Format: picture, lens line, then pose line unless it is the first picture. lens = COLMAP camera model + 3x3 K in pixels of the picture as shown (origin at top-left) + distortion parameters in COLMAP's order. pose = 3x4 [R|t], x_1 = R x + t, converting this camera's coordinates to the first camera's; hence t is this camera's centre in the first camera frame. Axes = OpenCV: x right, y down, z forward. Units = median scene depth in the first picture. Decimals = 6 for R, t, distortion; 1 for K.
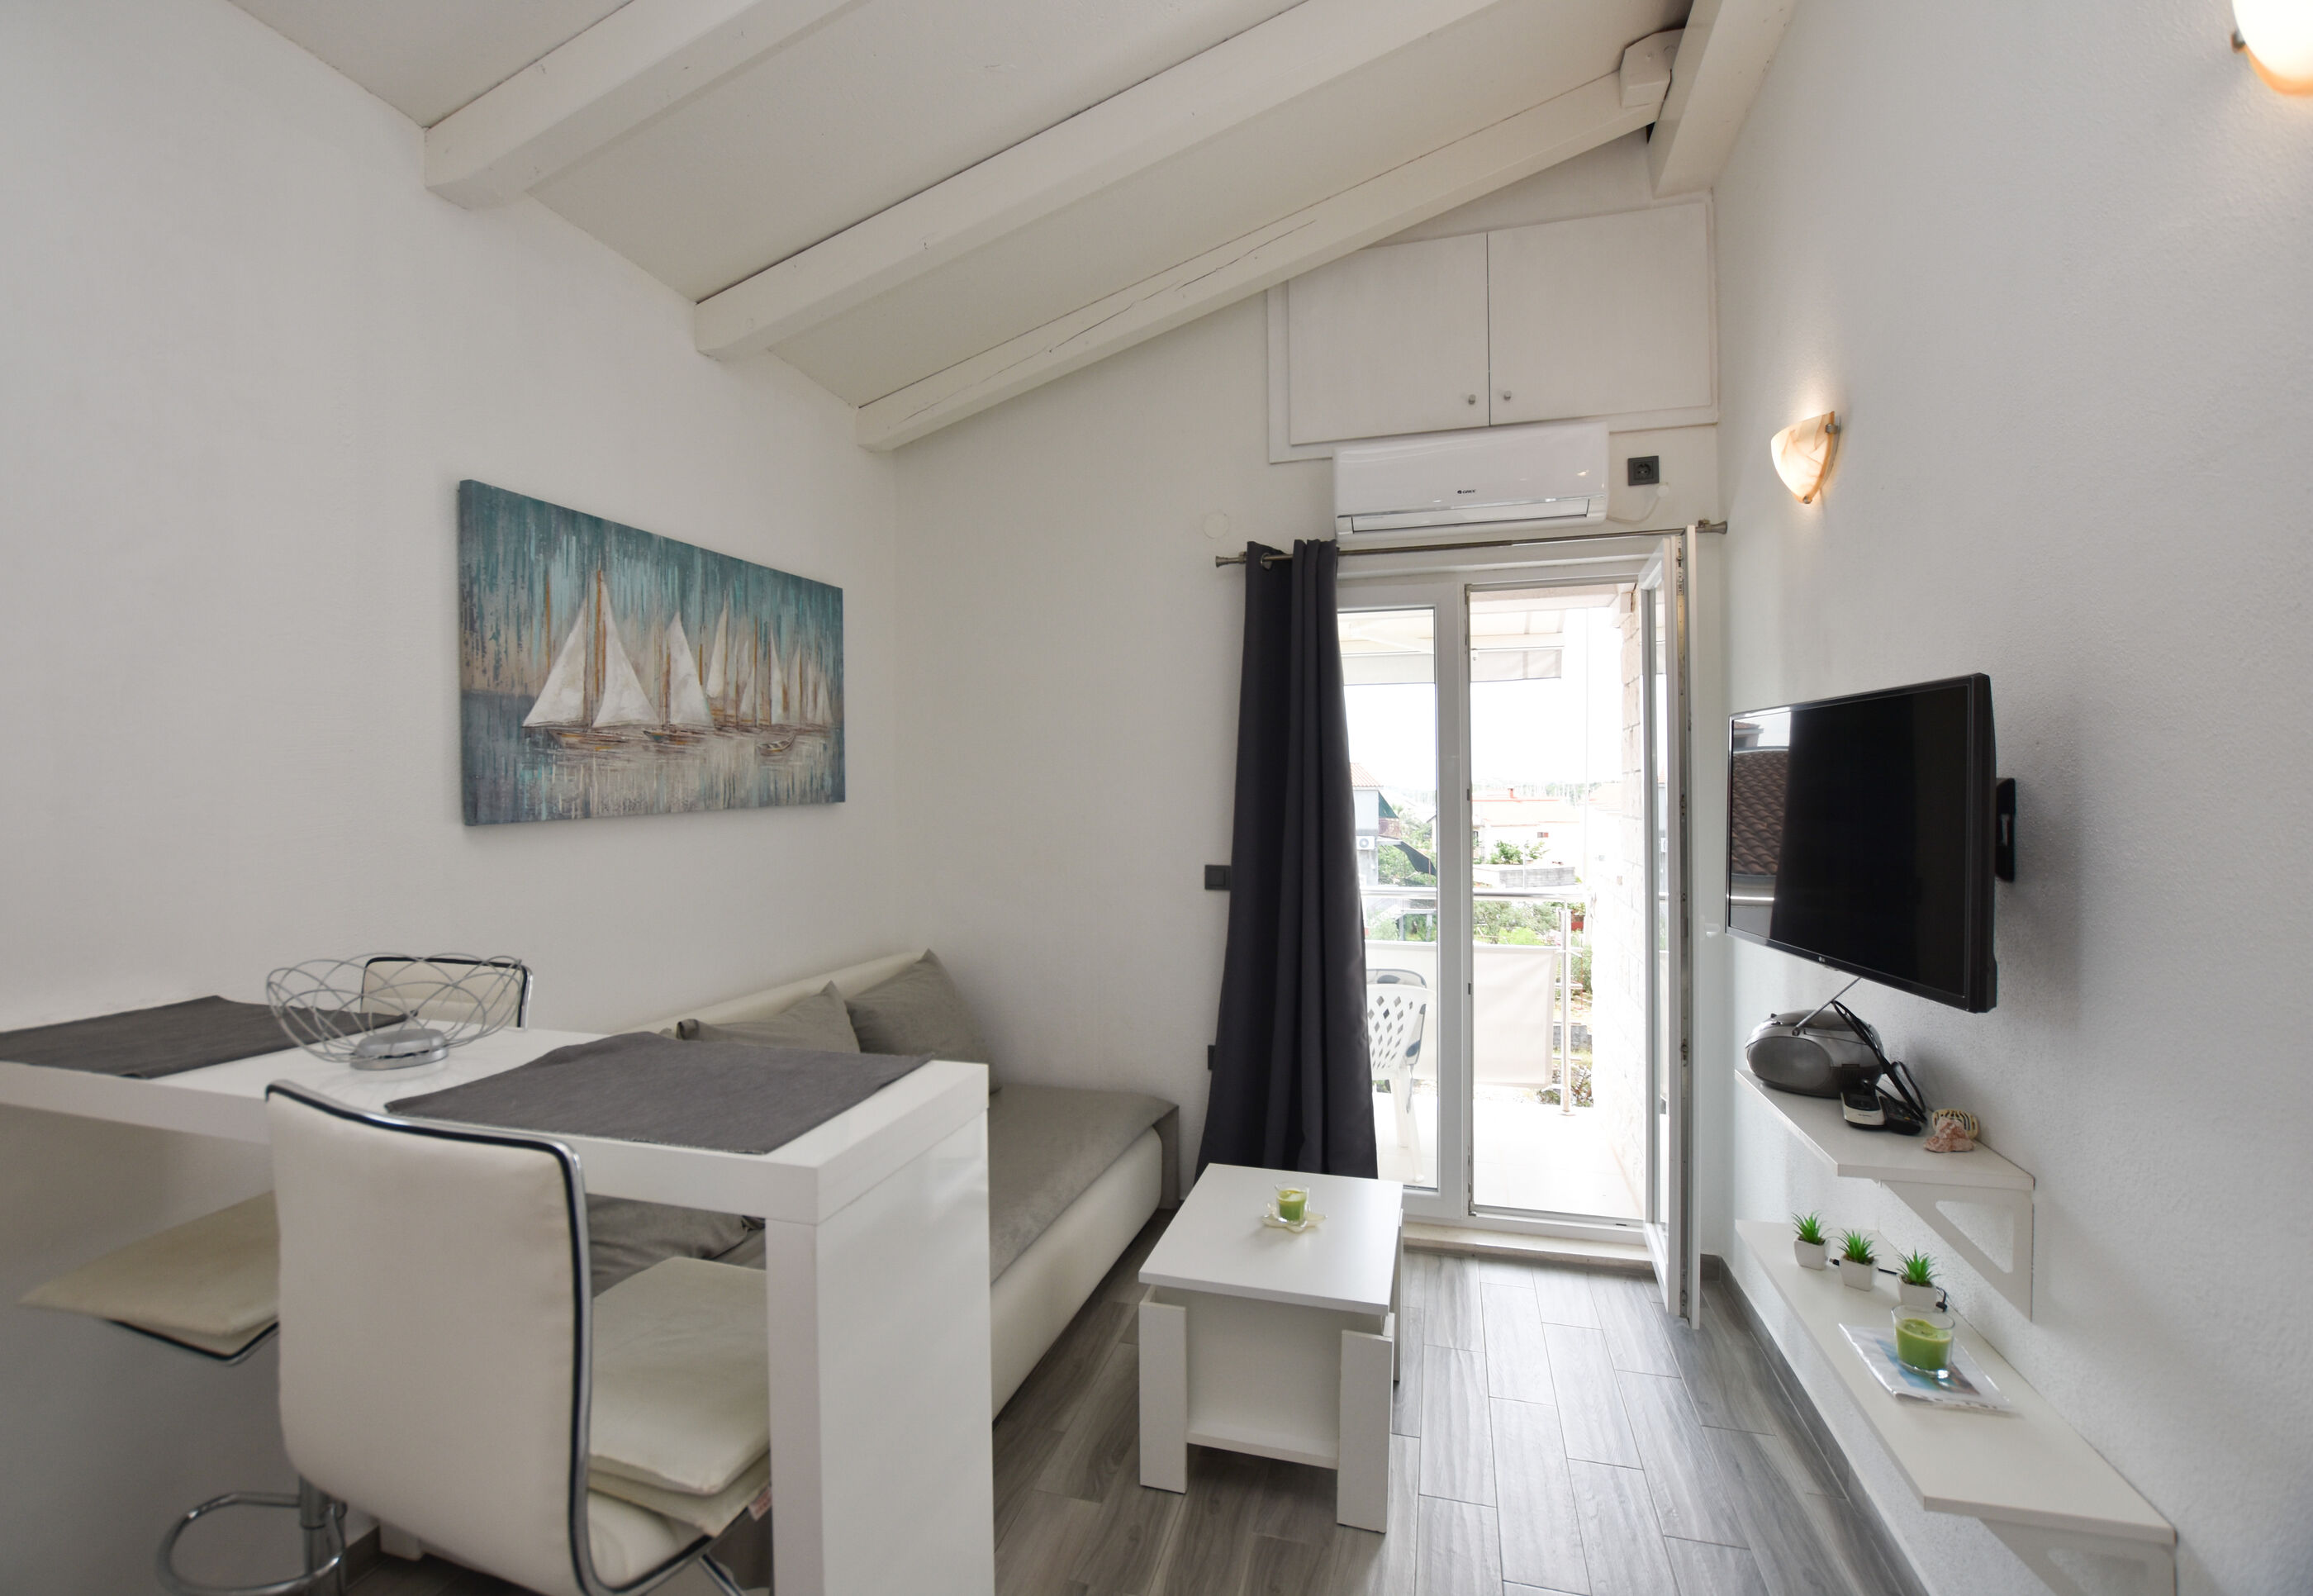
lens RADIAL K [[1071.0, 0, 1141.0], [0, 1071.0, 774.3], [0, 0, 1]] dist [-0.032560, 0.000890]
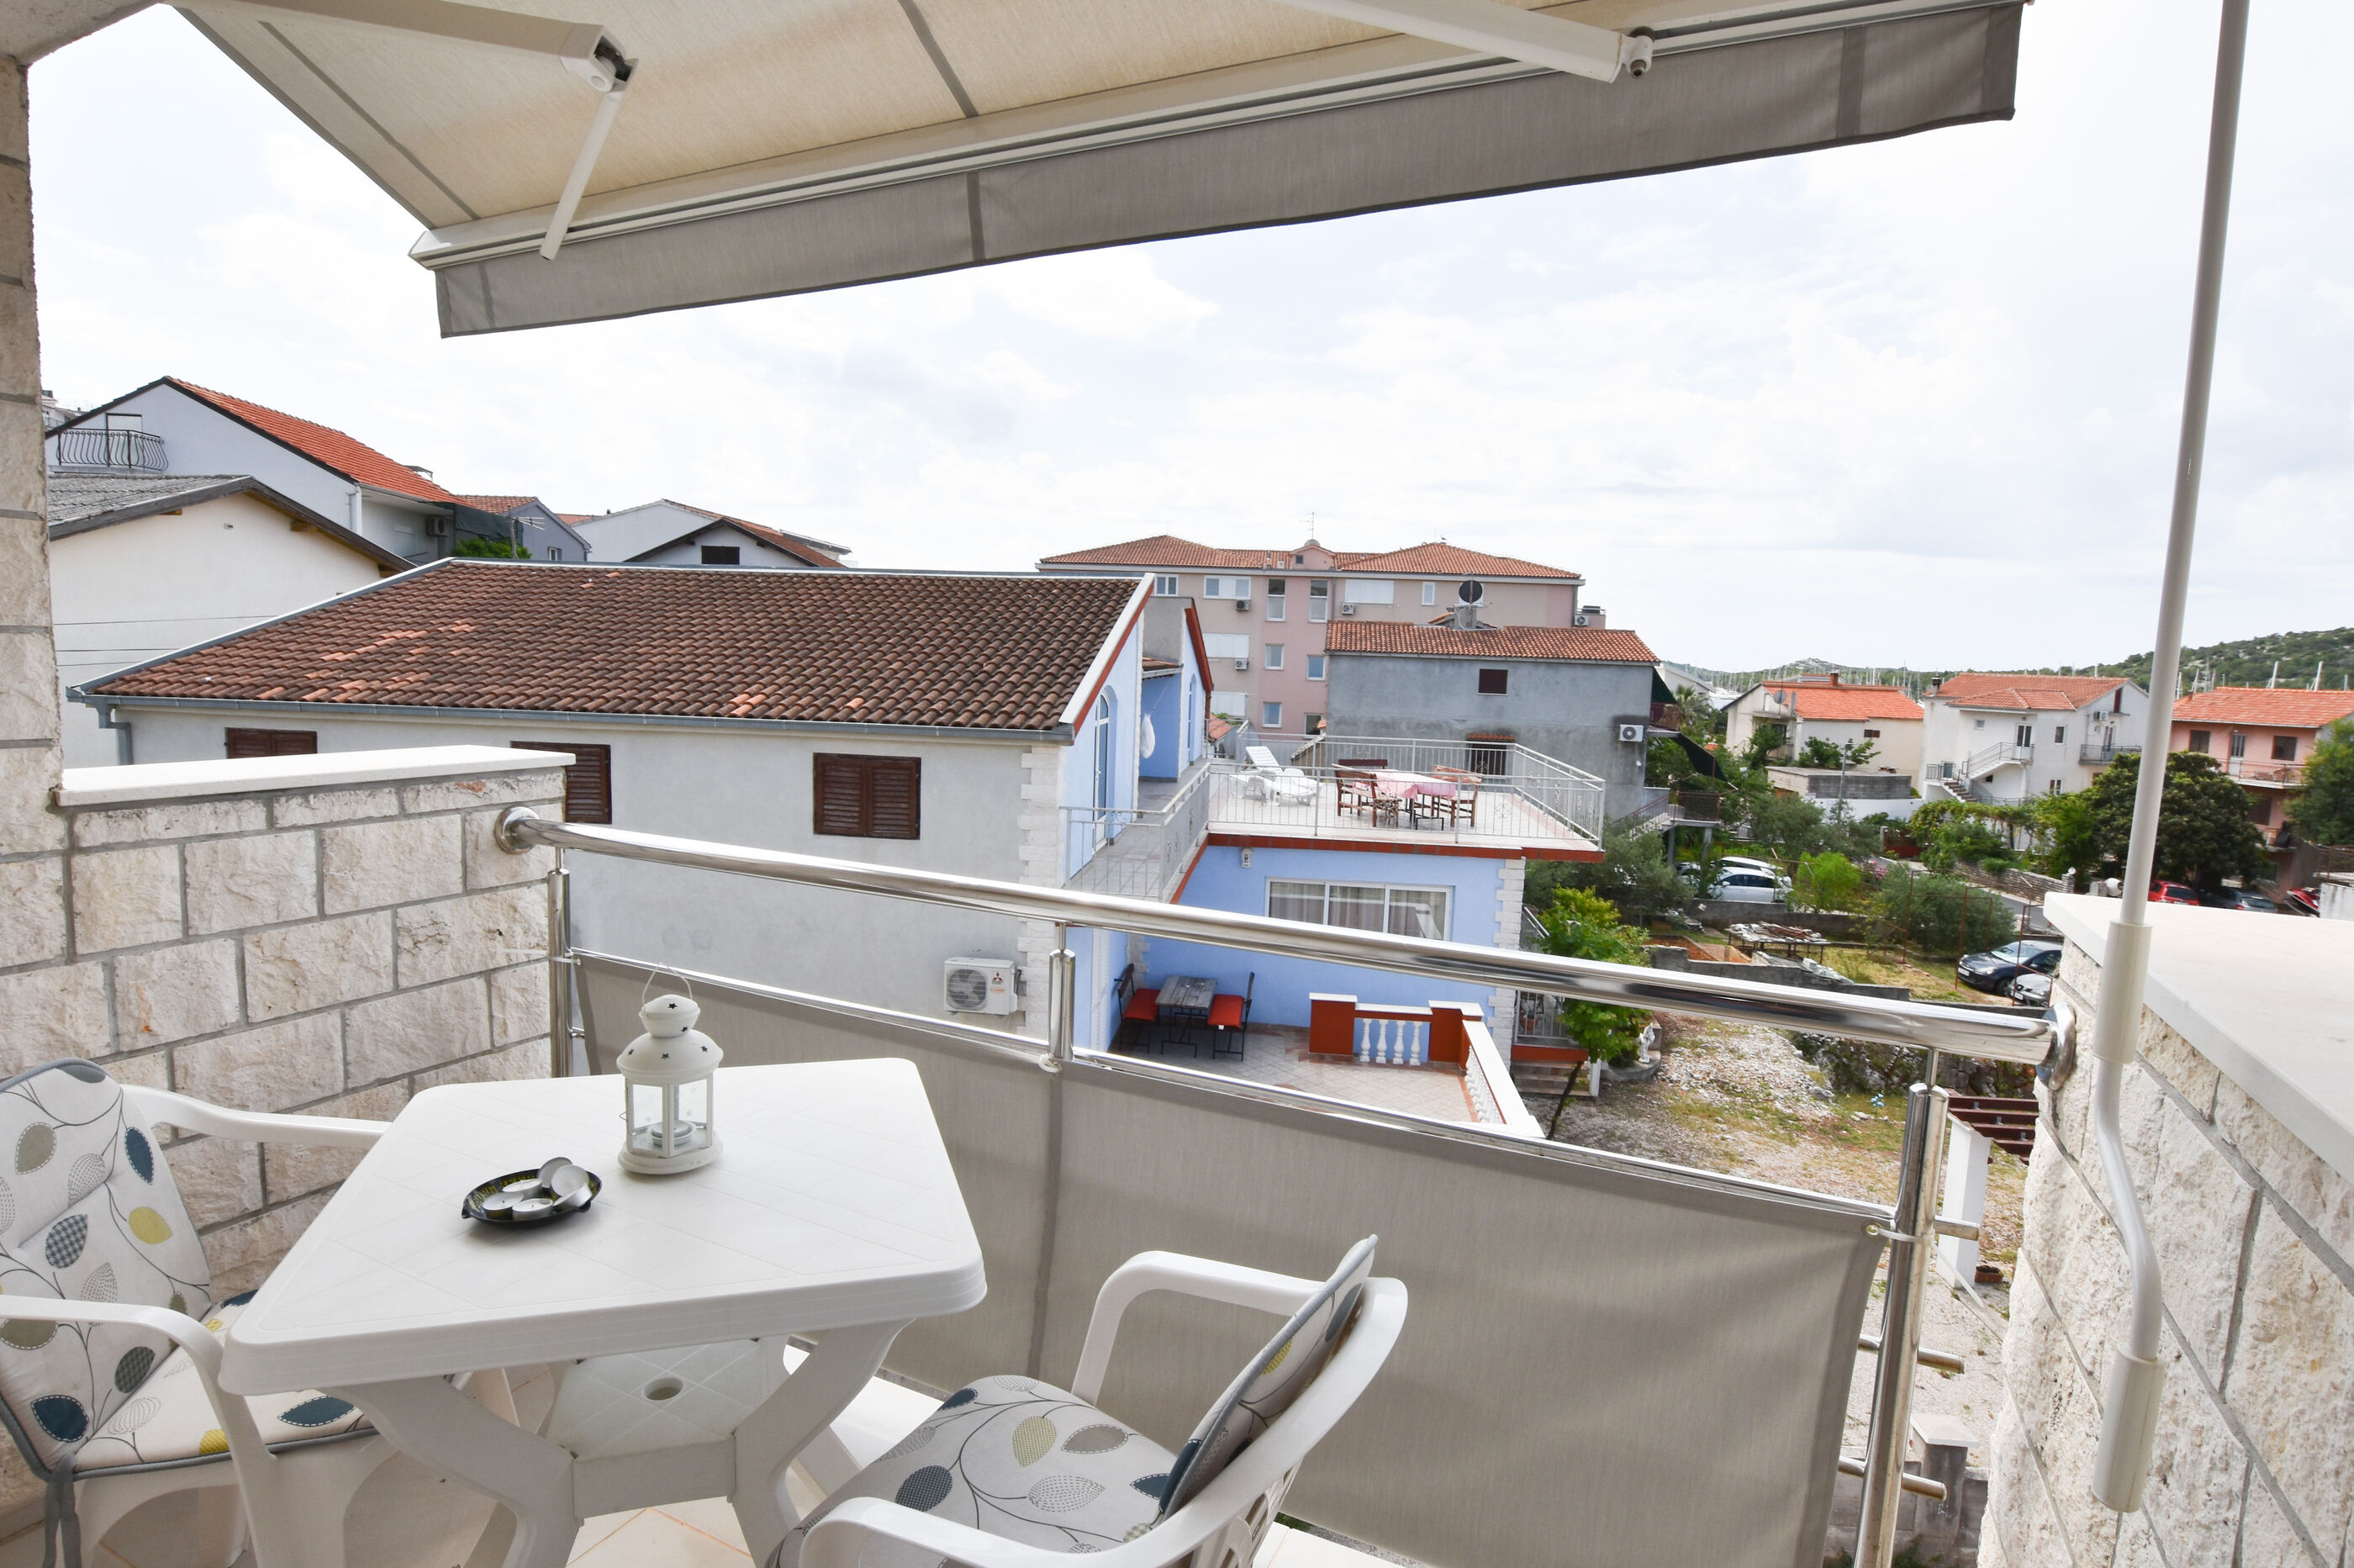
lens RADIAL K [[1198.8, 0, 1202.6], [0, 1198.8, 745.0], [0, 0, 1]] dist [-0.024988, -0.001344]
pose [[0.987570, 0.042671, -0.151275, 0.386116], [-0.029613, 0.995720, 0.087544, 0.057744], [0.154363, -0.081976, 0.984608, 1.006746]]
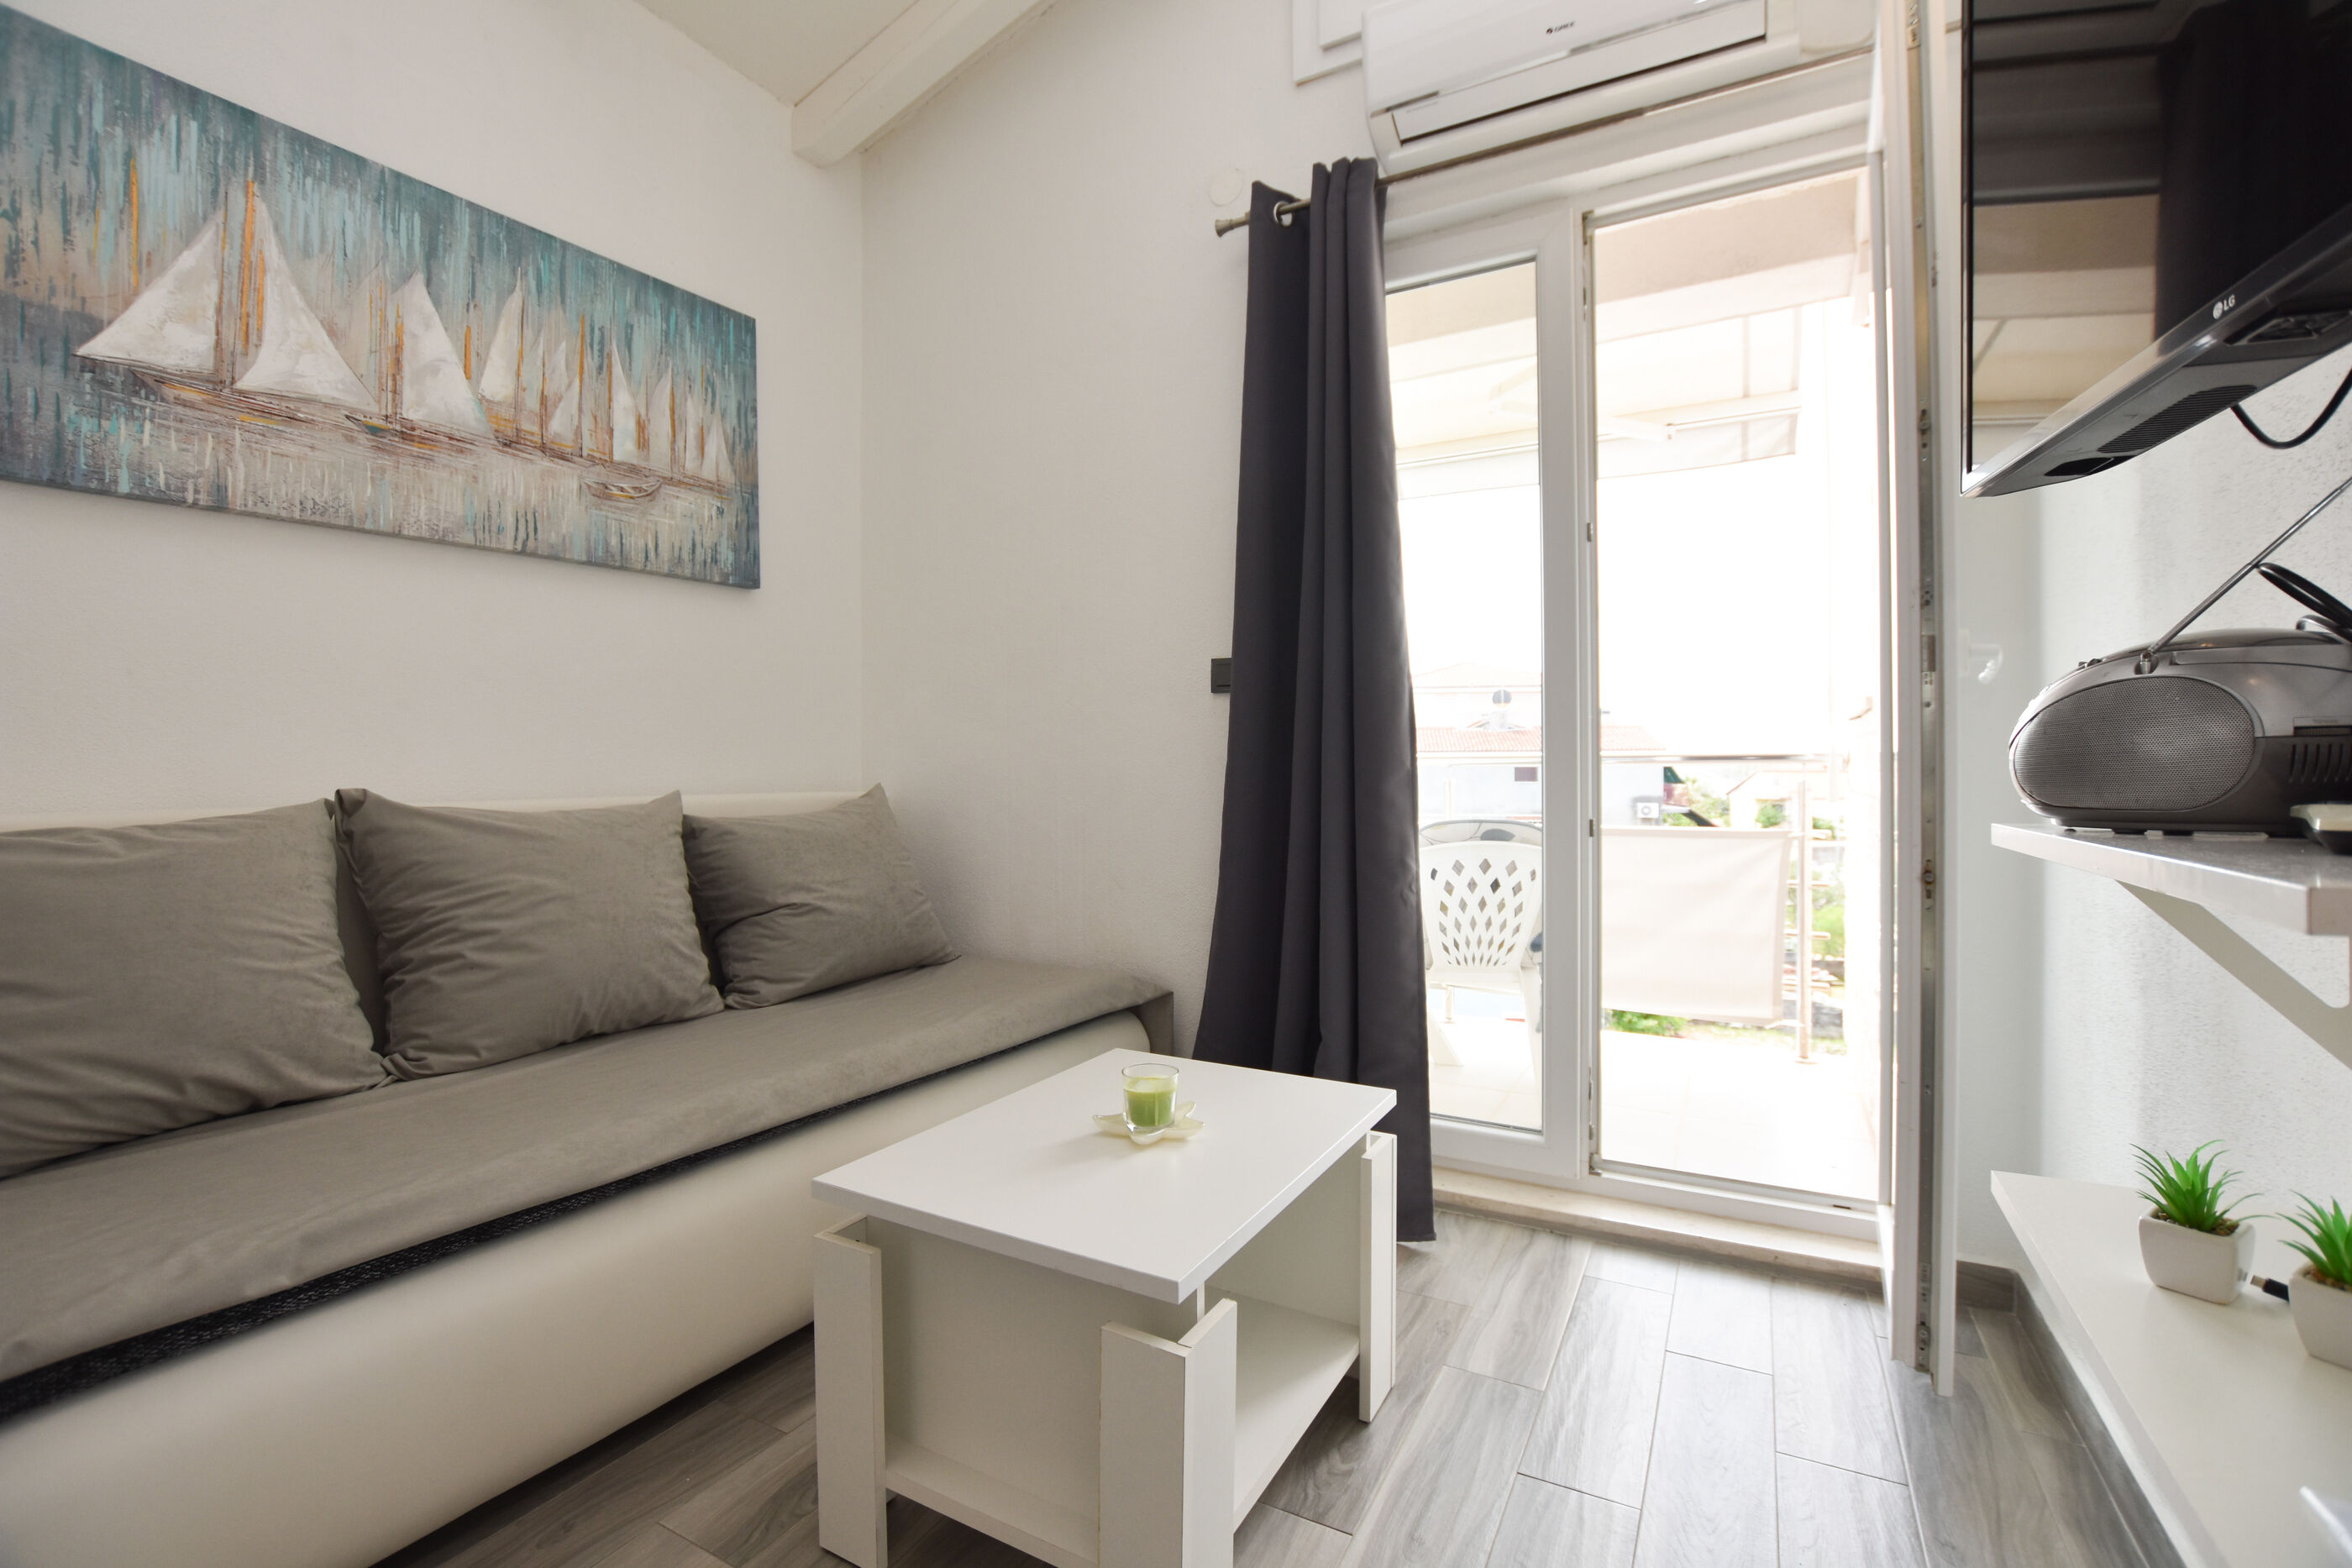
lens RADIAL K [[1047.9, 0, 1194.4], [0, 1047.9, 772.2], [0, 0, 1]] dist [-0.031935, 0.005147]
pose [[0.976708, -0.000928, -0.214569, 0.225753], [0.004587, 0.999852, 0.016555, 0.168347], [0.214522, -0.017154, 0.976569, 0.351136]]
